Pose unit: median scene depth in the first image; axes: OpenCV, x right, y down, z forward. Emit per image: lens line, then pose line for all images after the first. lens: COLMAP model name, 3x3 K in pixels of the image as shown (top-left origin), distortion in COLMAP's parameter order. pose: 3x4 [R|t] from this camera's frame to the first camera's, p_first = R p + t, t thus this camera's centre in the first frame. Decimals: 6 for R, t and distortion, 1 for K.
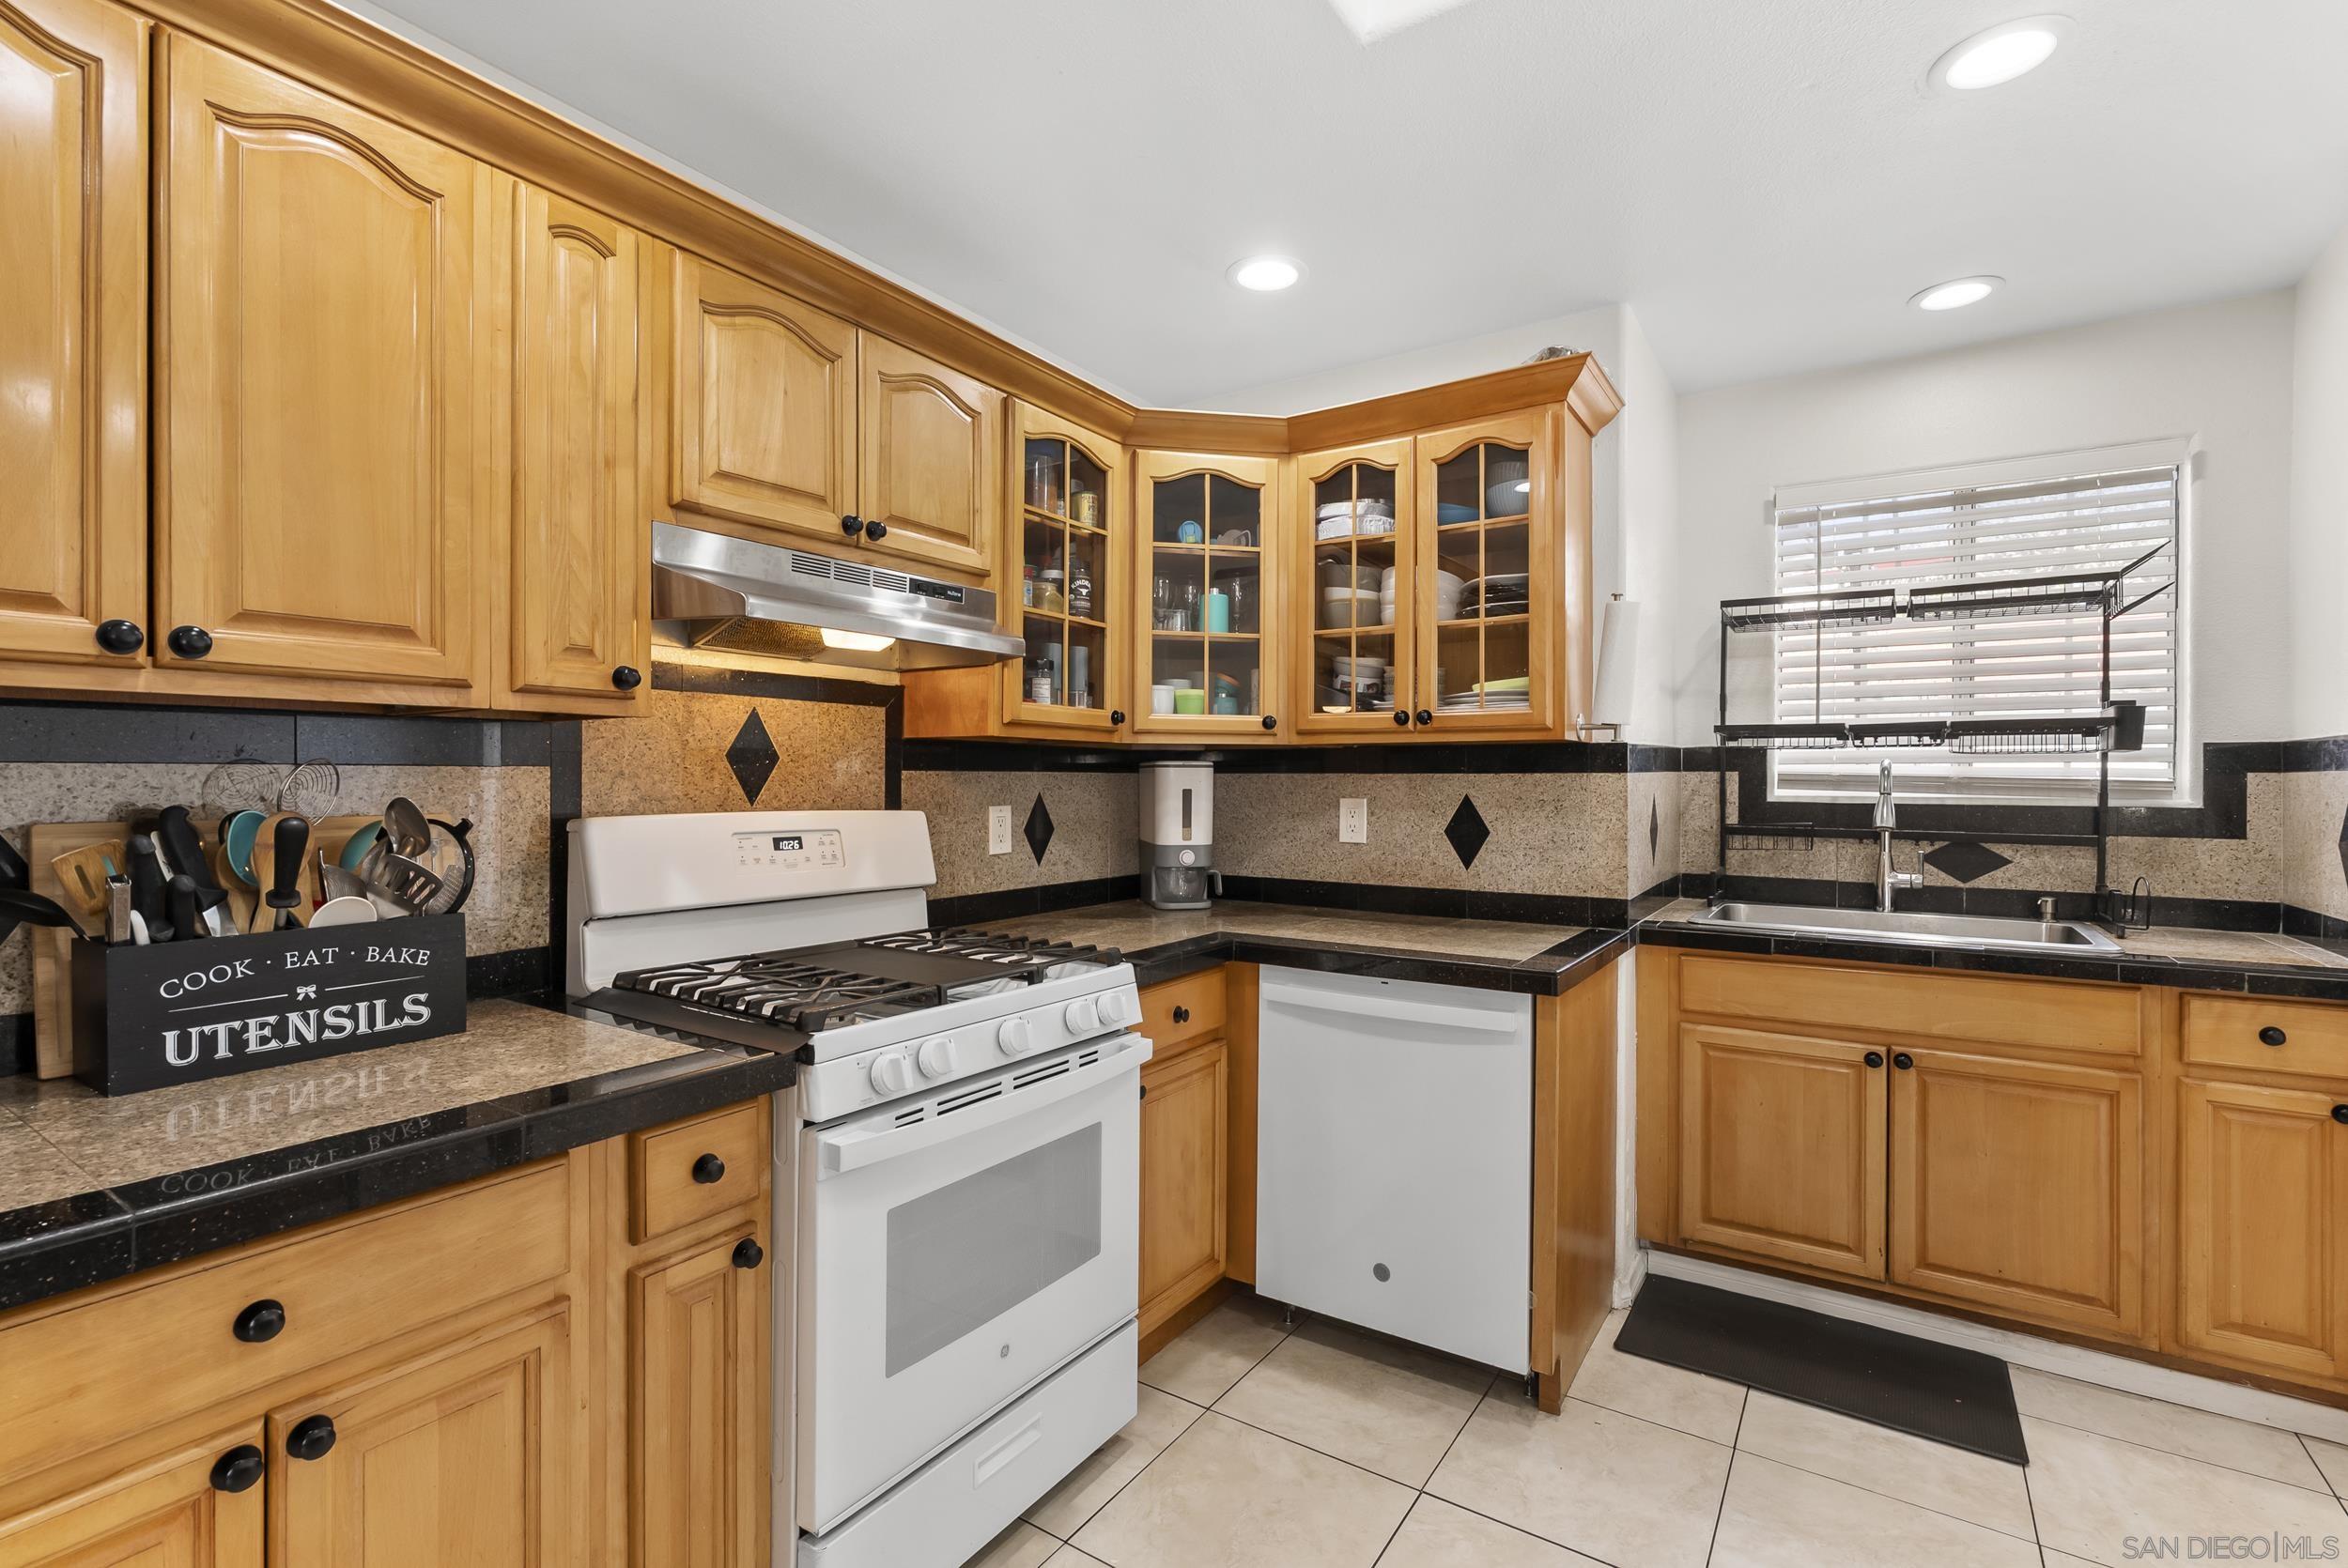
lens RADIAL K [[1069.4, 0, 1174.0], [0, 1069.4, 784.0], [0, 0, 1]] dist [0.002379, 0.001187]
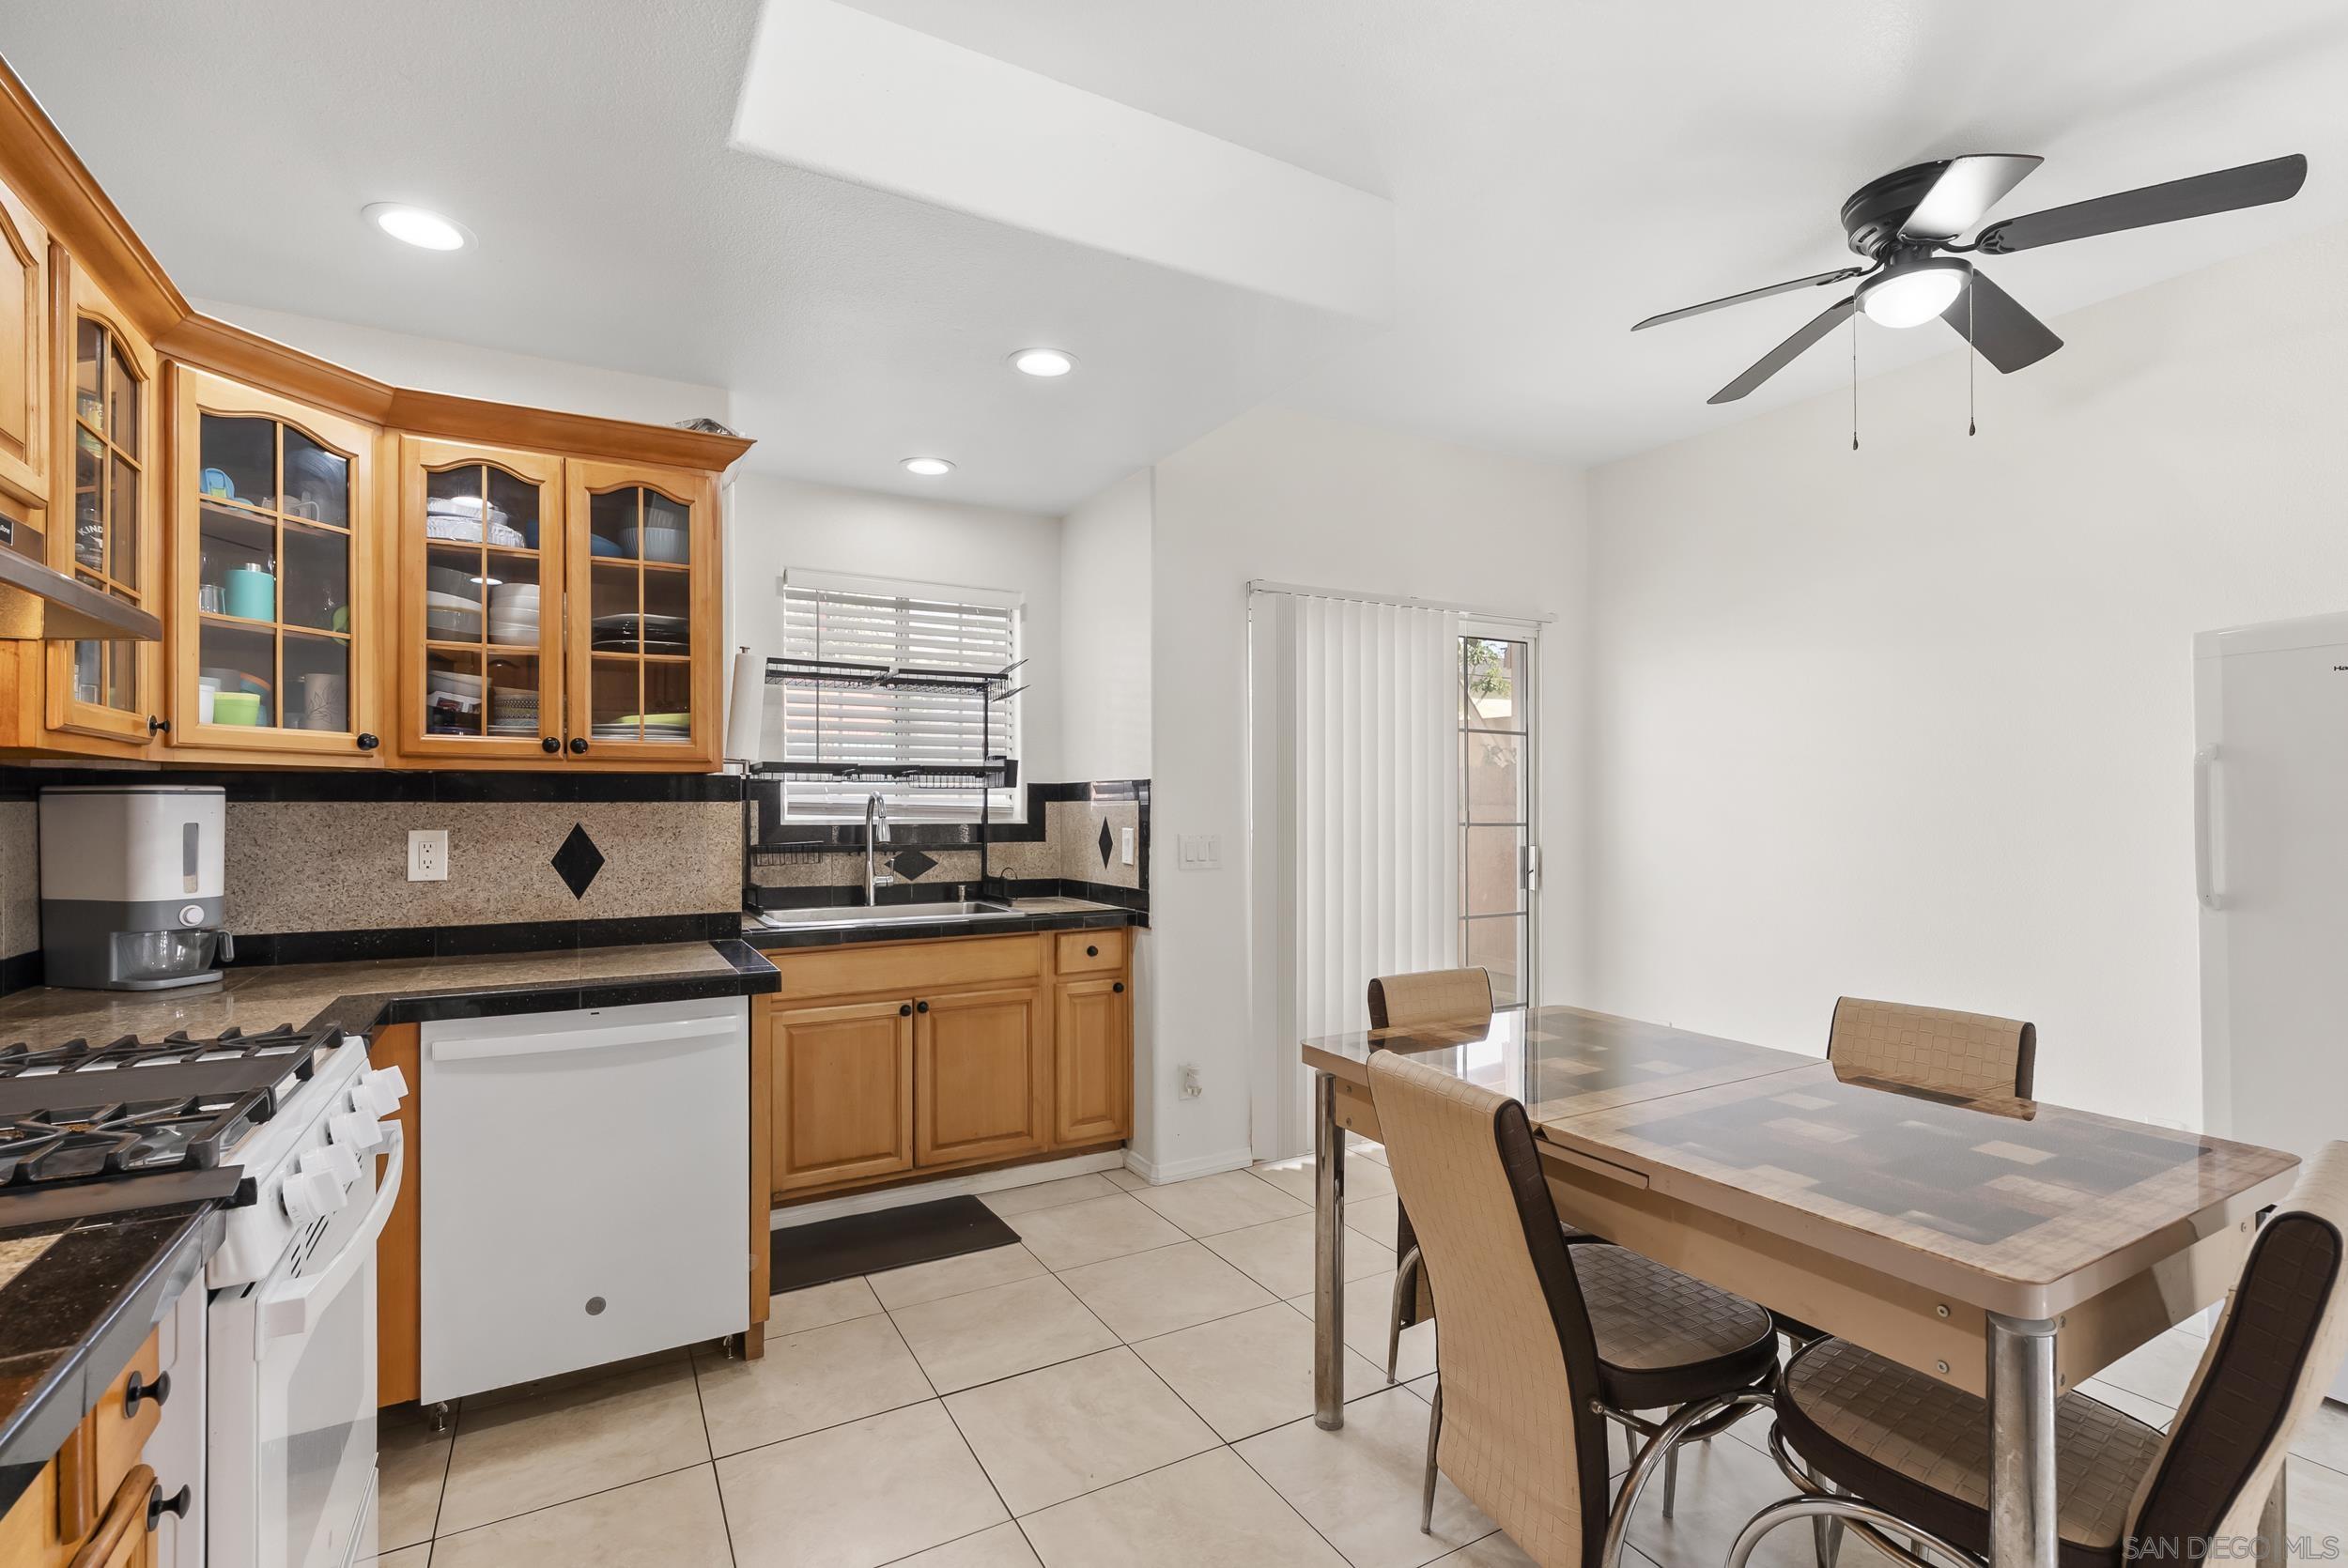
lens RADIAL K [[1077.3, 0, 1186.4], [0, 1077.3, 803.6], [0, 0, 1]] dist [-0.000986, -0.000041]
pose [[0.448229, -0.001662, 0.893917, -0.383095], [0.007241, 0.999972, -0.001772, -0.002954], [-0.893889, 0.007267, 0.448229, 0.050767]]
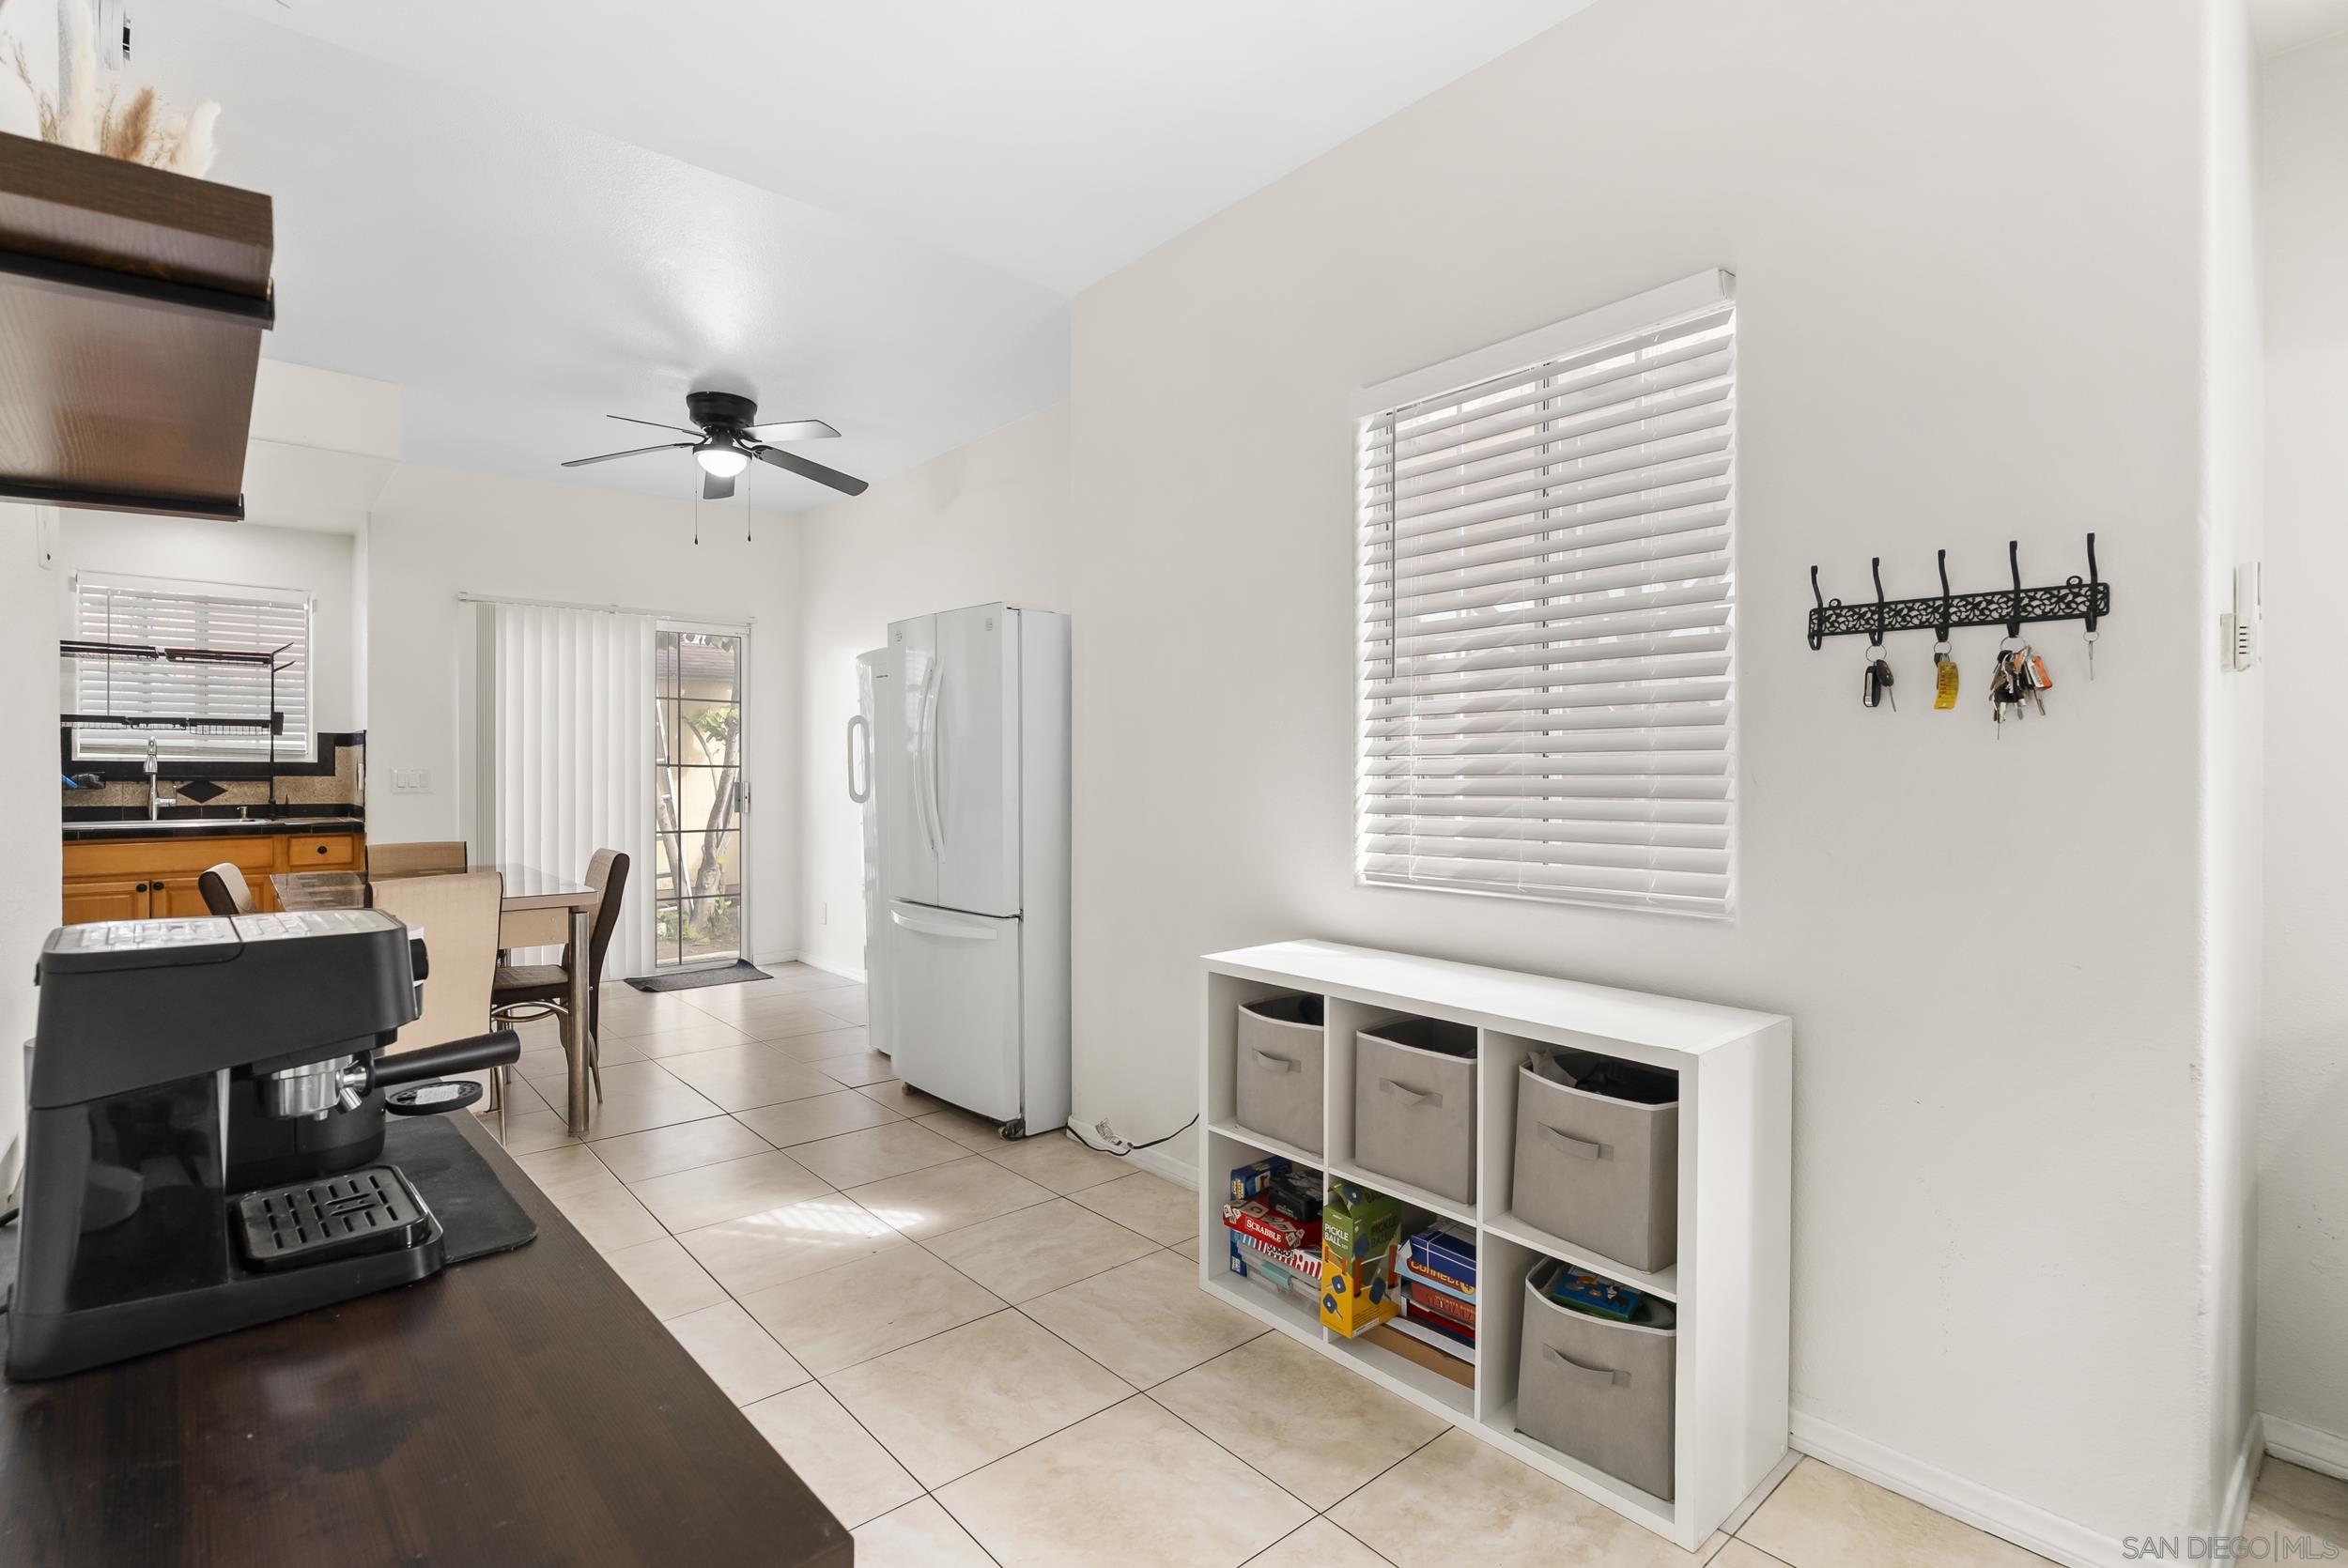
lens RADIAL K [[1100.8, 0, 1176.8], [0, 1100.8, 778.9], [0, 0, 1]] dist [-0.000521, 0.000390]
pose [[0.265443, -0.011136, 0.964062, -0.725201], [0.002556, 0.999938, 0.010846, 0.035249], [-0.964123, -0.000415, 0.265455, -1.257854]]
